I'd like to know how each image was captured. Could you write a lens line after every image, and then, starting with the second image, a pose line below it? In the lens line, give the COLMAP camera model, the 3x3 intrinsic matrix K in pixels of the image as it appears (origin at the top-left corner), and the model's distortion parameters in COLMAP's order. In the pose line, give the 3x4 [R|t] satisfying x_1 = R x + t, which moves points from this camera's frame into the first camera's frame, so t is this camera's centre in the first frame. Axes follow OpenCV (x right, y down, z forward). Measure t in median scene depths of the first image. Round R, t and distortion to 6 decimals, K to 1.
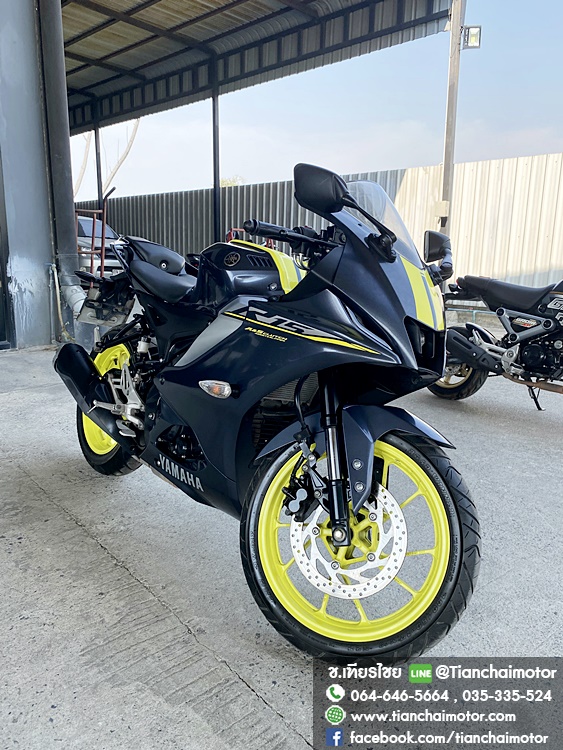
lens RADIAL K [[571.6, 0, 290.8], [0, 571.6, 369.2], [0, 0, 1]] dist [0.011335, -0.001940]
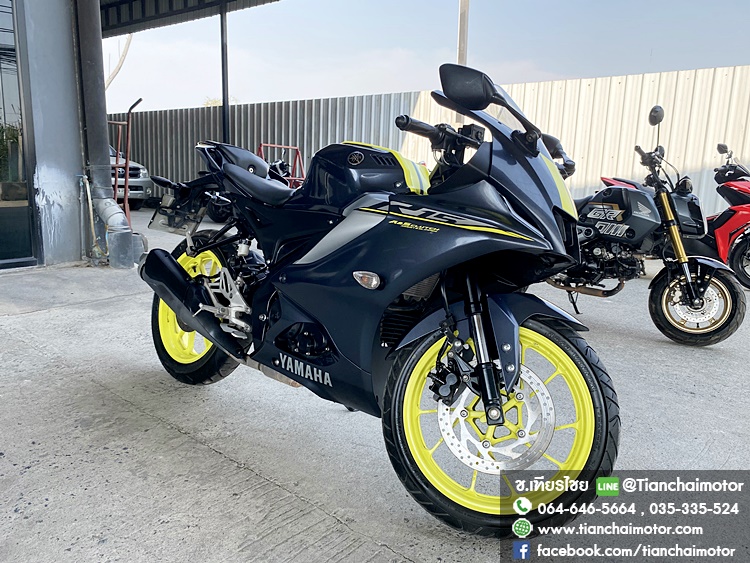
lens RADIAL K [[571.6, 0, 371.3], [0, 571.6, 281.0], [0, 0, 1]] dist [0.011335, -0.001940]
pose [[0.989285, -0.018081, 0.144876, -0.247823], [0.020773, 0.999638, -0.017086, 0.049866], [-0.144514, 0.019913, 0.989302, -0.014728]]
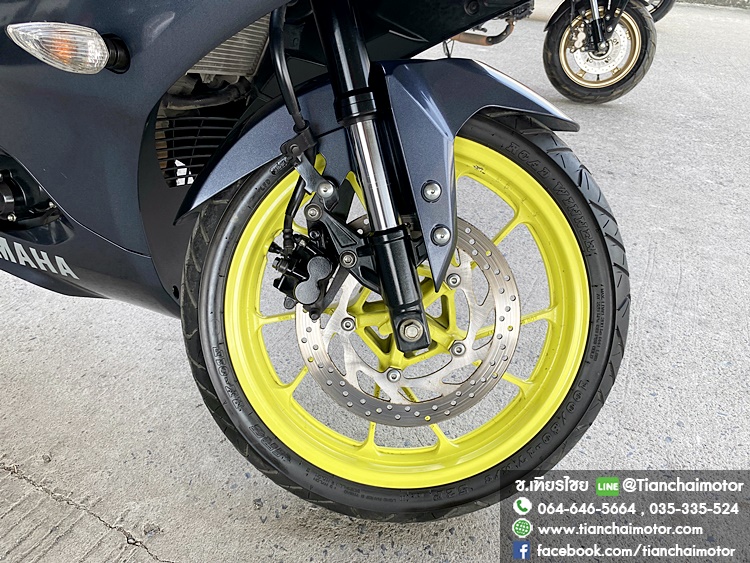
lens RADIAL K [[565.3, 0, 364.9], [0, 565.3, 277.9], [0, 0, 1]] dist [0.072289, -0.097717]
pose [[0.918166, -0.211764, 0.334855, -0.098345], [0.069687, 0.918316, 0.389666, 0.037405], [-0.390020, -0.334443, 0.857923, 0.512523]]
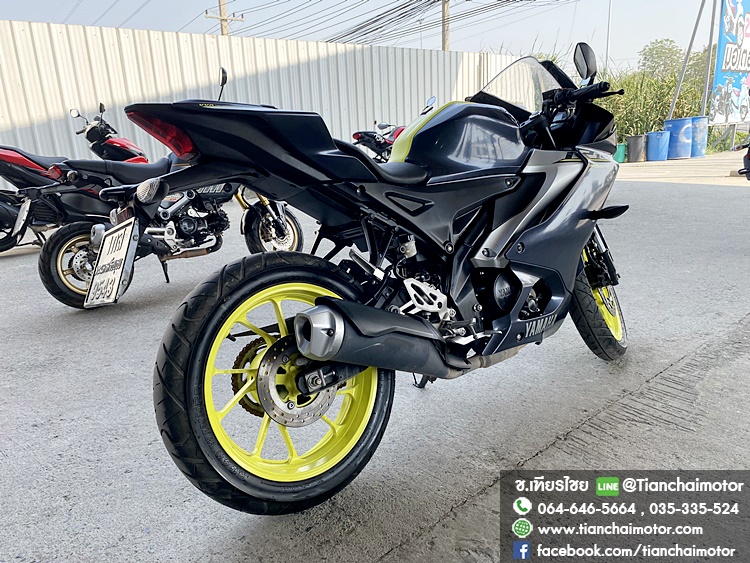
lens RADIAL K [[568.9, 0, 373.9], [0, 568.9, 274.4], [0, 0, 1]] dist [0.013641, -0.009624]
pose [[0.012183, -0.269293, 0.962981, -1.323022], [0.243662, 0.934822, 0.258336, -0.281551], [-0.969784, 0.231494, 0.077005, 1.341083]]
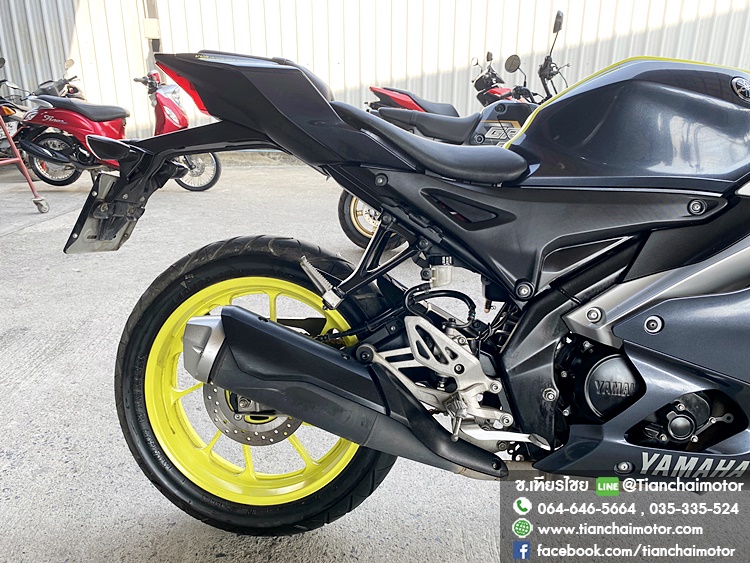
lens RADIAL K [[579.9, 0, 377.9], [0, 579.9, 272.7], [0, 0, 1]] dist [-0.016997, 0.004040]
pose [[0.701332, -0.232042, 0.674011, -0.872010], [0.150111, 0.972408, 0.178575, -0.189758], [-0.696851, -0.024064, 0.716813, 0.902936]]
